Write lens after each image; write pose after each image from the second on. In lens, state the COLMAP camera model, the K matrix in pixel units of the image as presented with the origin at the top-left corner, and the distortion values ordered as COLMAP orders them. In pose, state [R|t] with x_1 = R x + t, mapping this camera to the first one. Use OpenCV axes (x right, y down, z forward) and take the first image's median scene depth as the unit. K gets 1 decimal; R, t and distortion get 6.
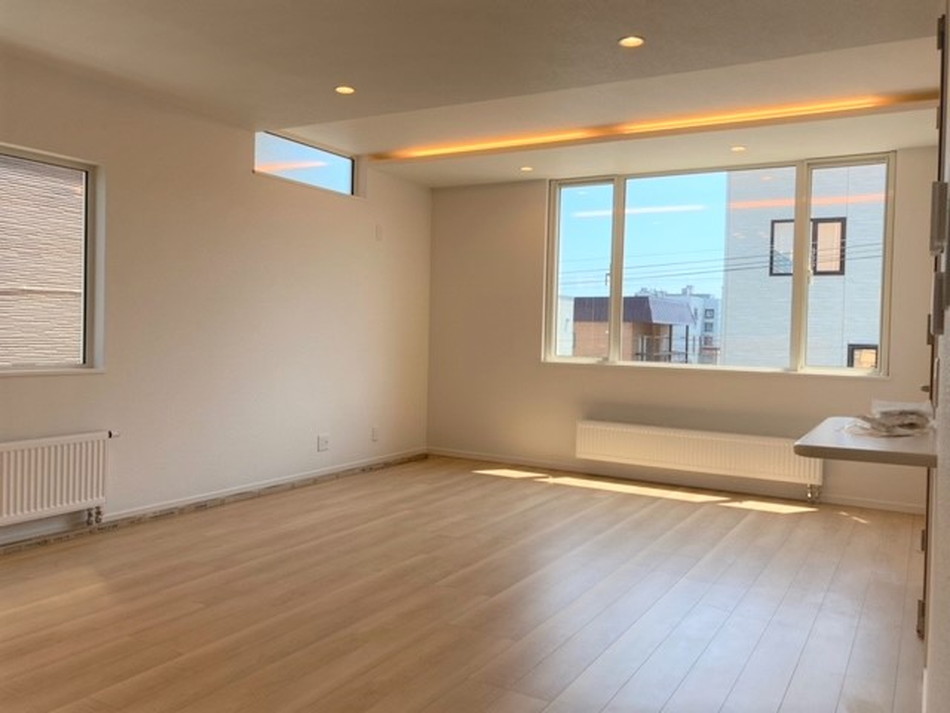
lens RADIAL K [[770.0, 0, 475.1], [0, 770.0, 343.8], [0, 0, 1]] dist [0.004162, -0.001205]
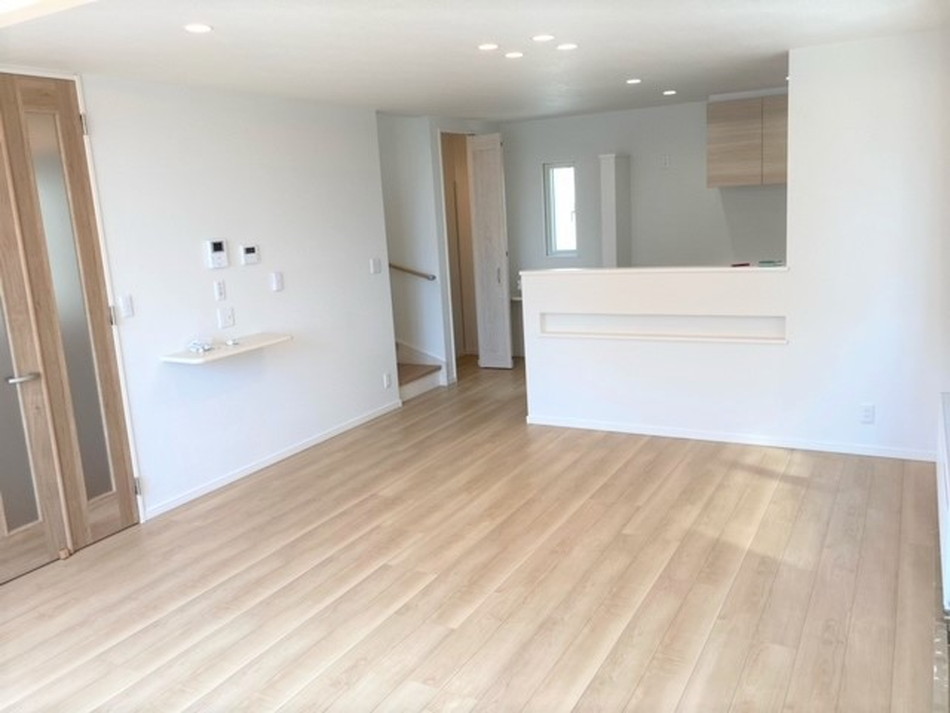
lens RADIAL K [[770.0, 0, 475.1], [0, 770.0, 343.8], [0, 0, 1]] dist [0.004162, -0.001205]
pose [[-0.999234, 0.035465, -0.016543, -0.100340], [0.031315, 0.978162, 0.205472, -0.202843], [0.023469, 0.204797, -0.978523, 2.016181]]
